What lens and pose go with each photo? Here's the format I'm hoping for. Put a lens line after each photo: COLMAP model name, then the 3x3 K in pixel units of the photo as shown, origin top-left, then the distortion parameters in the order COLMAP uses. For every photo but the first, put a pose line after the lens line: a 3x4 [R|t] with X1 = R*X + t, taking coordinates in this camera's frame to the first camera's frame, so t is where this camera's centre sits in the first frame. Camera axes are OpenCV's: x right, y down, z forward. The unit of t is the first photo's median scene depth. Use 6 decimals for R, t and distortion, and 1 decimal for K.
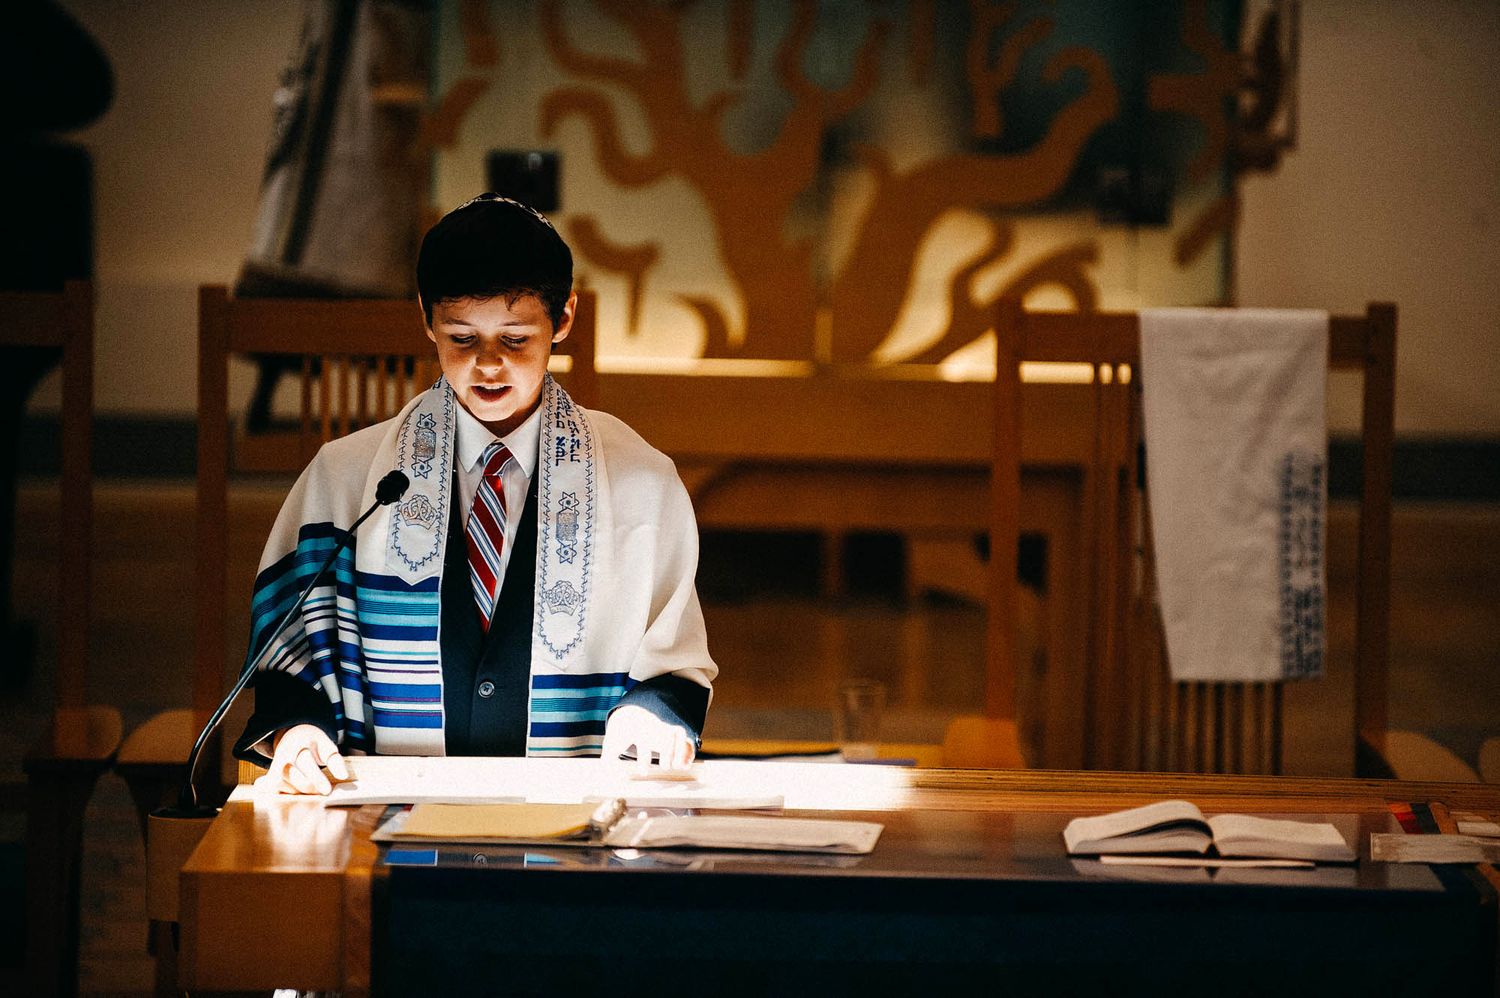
lens RADIAL K [[7254.8, 0, 779.3], [0, 7254.8, 405.7], [0, 0, 1]] dist [2.550584, 0.000000]
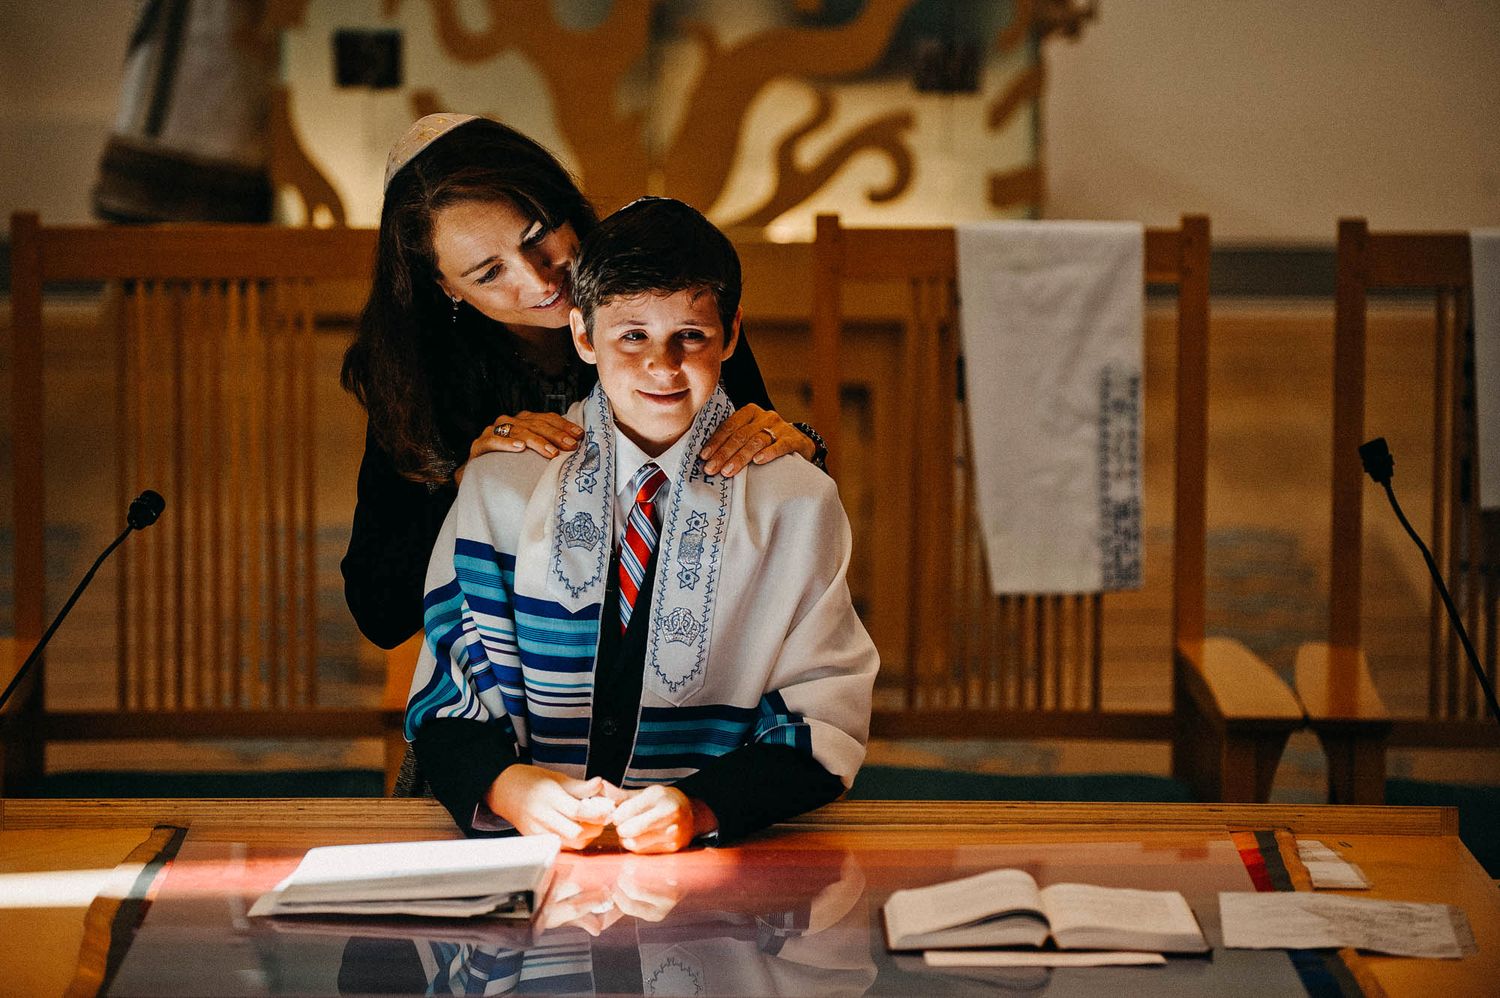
lens RADIAL K [[5638.9, 0, 745.3], [0, 5638.9, 497.7], [0, 0, 1]] dist [0.656715, 0.000000]
pose [[0.999709, -0.021031, 0.011826, 0.010777], [0.020163, 0.997395, 0.069252, -0.029826], [-0.013252, -0.068993, 0.997529, 0.231789]]
